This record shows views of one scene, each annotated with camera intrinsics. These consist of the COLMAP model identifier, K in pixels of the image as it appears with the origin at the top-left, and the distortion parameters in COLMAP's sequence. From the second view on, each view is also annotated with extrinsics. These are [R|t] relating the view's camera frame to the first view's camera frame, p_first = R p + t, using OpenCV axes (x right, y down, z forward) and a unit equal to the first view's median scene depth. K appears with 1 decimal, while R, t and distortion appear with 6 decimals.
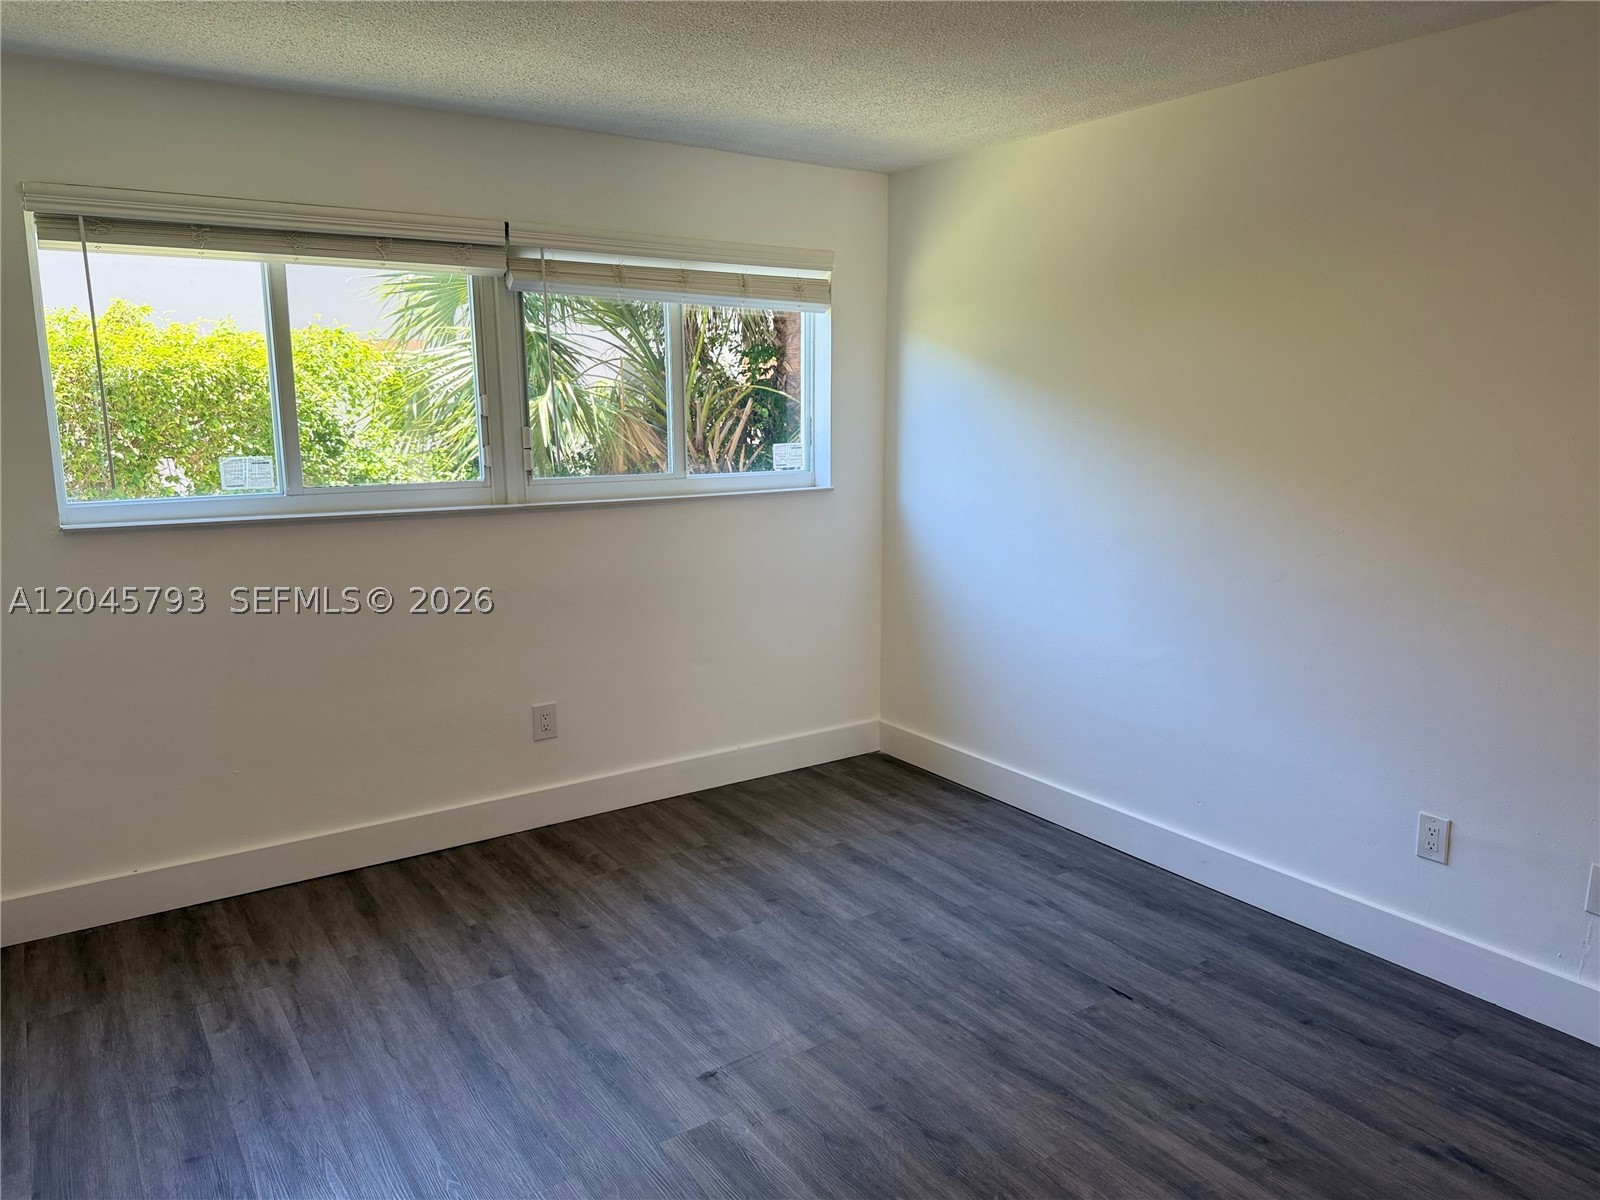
lens RADIAL K [[1124.3, 0, 797.2], [0, 1124.3, 595.5], [0, 0, 1]] dist [0.082031, -0.103348]
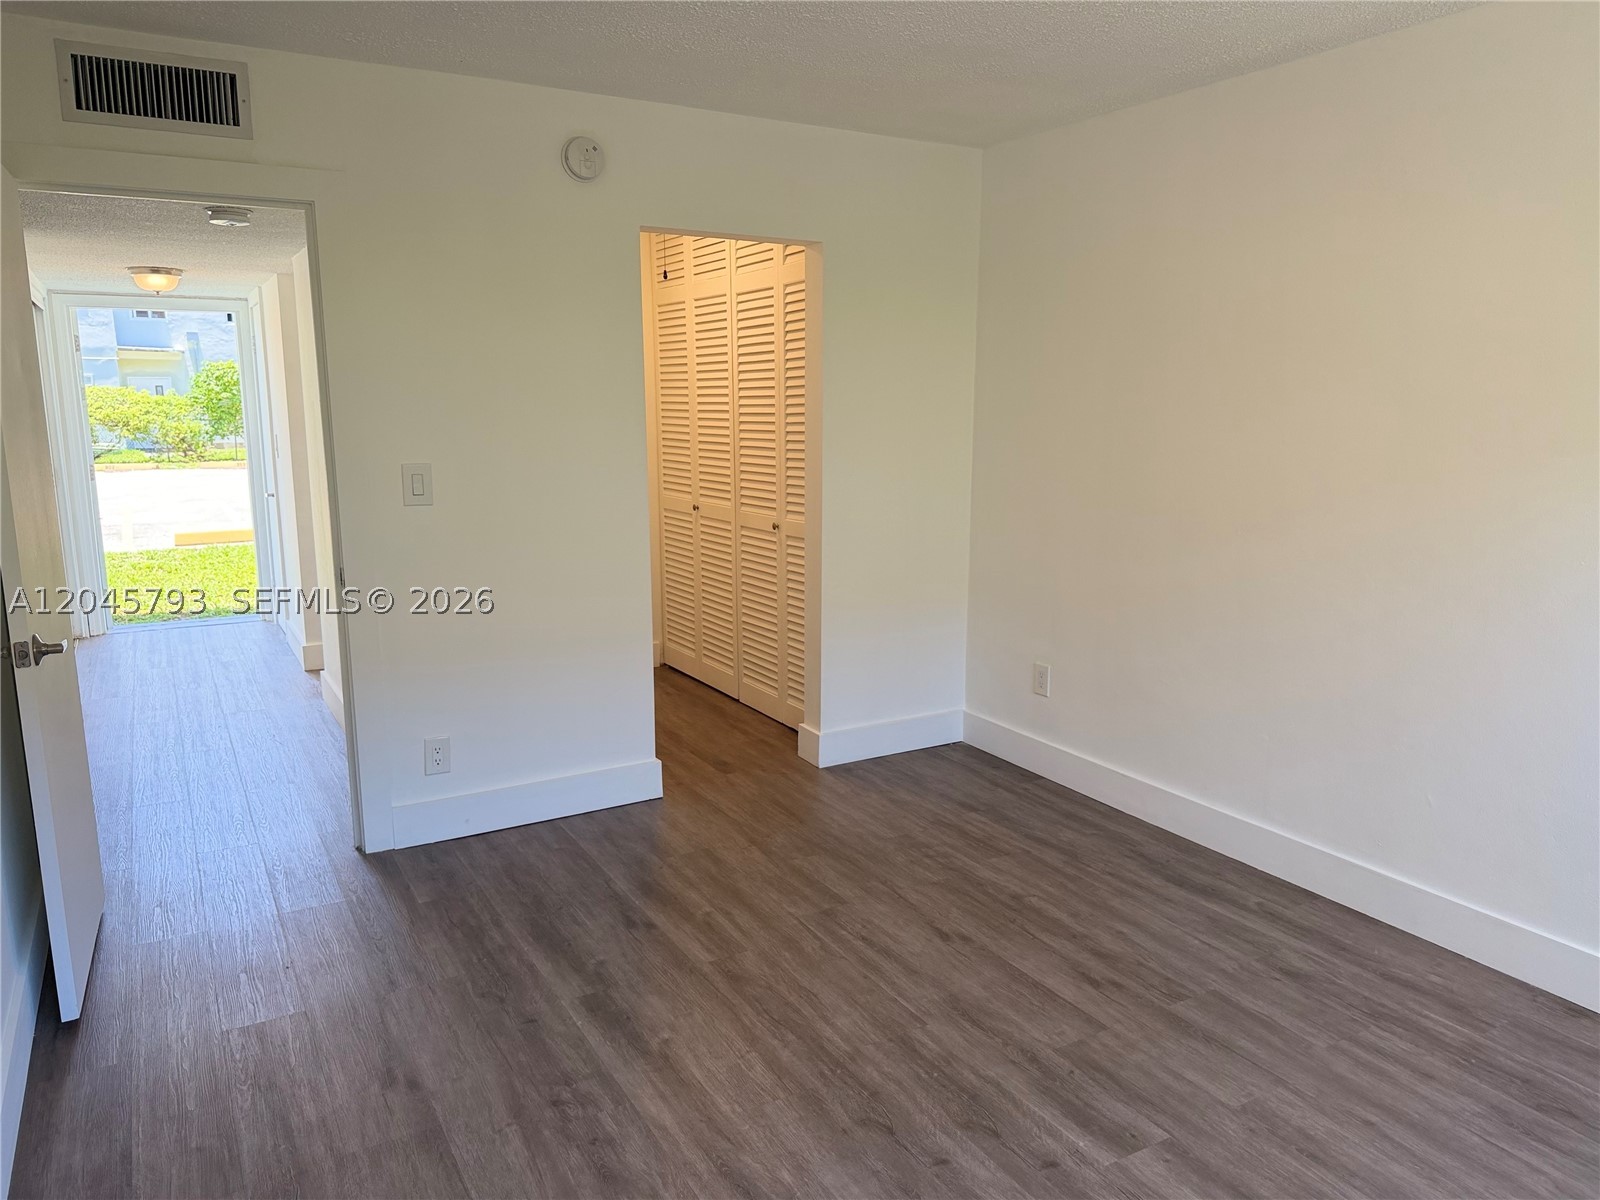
lens RADIAL K [[1124.3, 0, 787.6], [0, 1124.3, 618.9], [0, 0, 1]] dist [0.082031, -0.103348]
pose [[-0.996512, -0.016246, 0.081857, 0.090975], [0.014729, 0.931233, 0.364127, -0.197787], [-0.082144, 0.364062, -0.927745, 1.231746]]
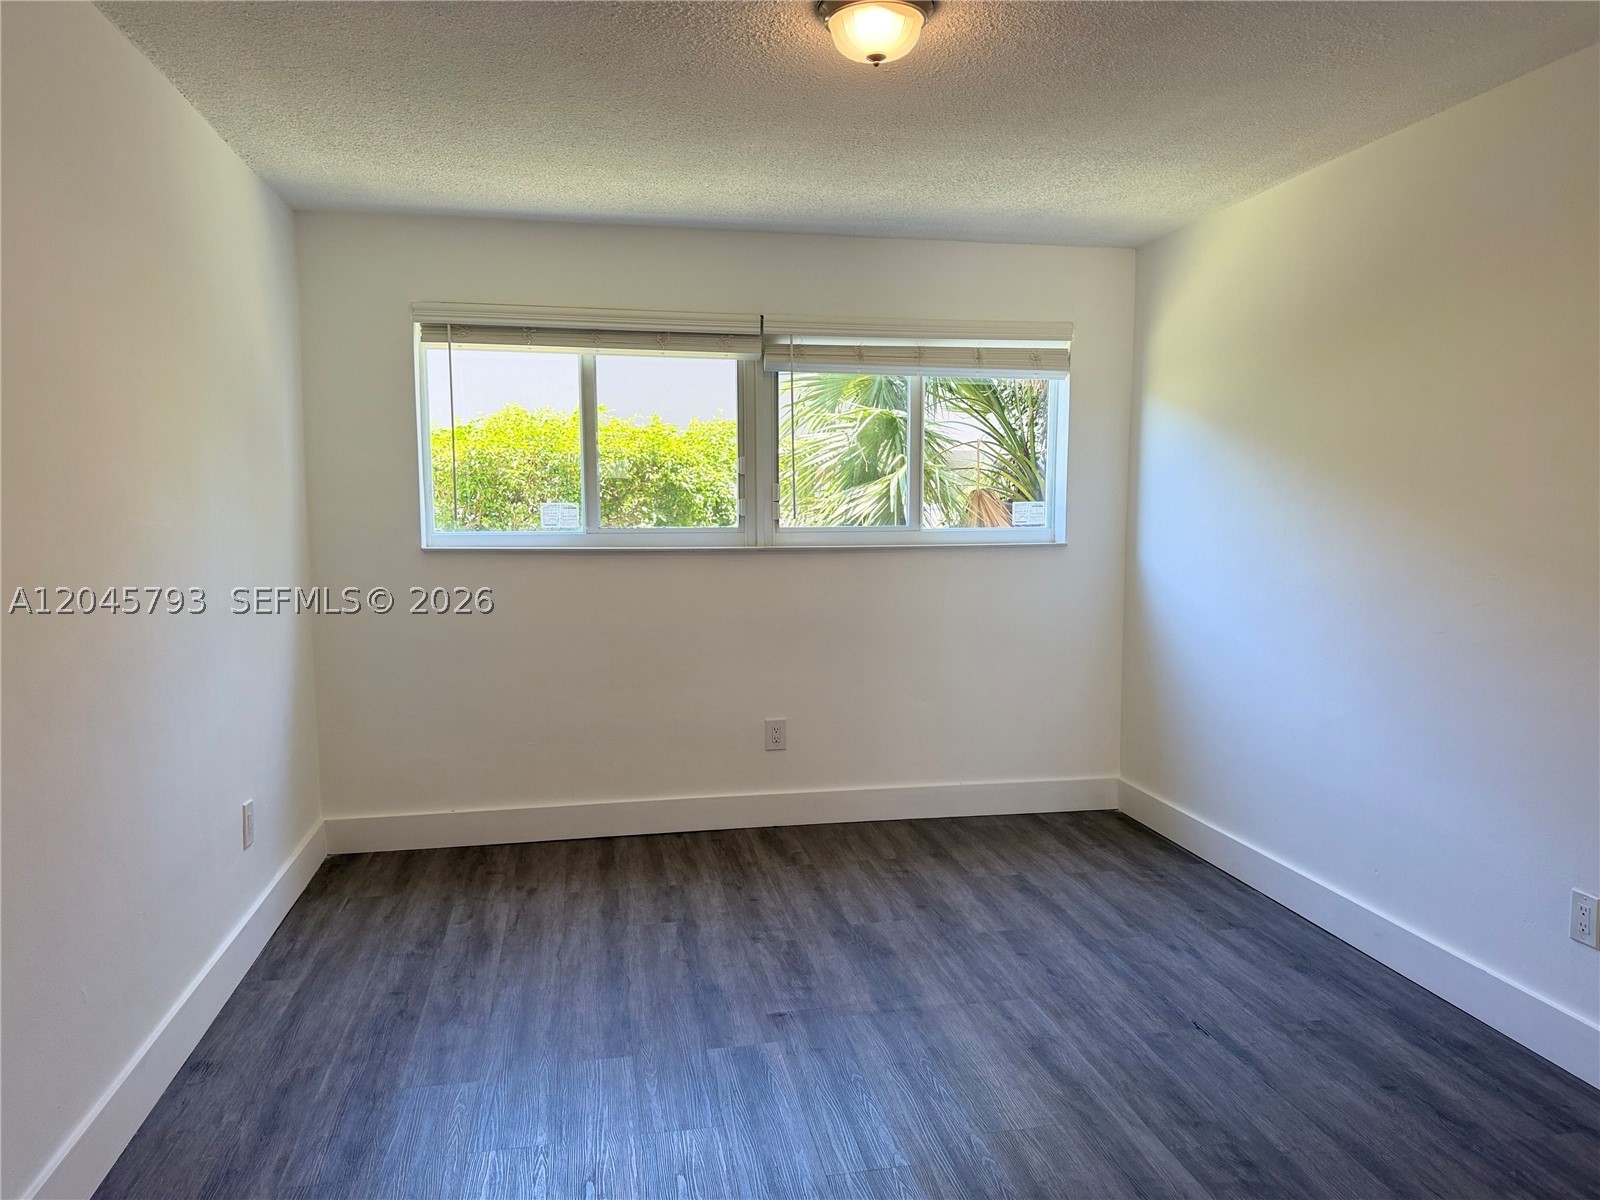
lens RADIAL K [[1124.3, 0, 810.8], [0, 1124.3, 599.5], [0, 0, 1]] dist [0.082031, -0.103348]
pose [[0.921656, 0.037974, -0.386145, 0.295369], [-0.069883, 0.995171, -0.068930, 0.059621], [0.381663, 0.090515, 0.919859, -0.069203]]
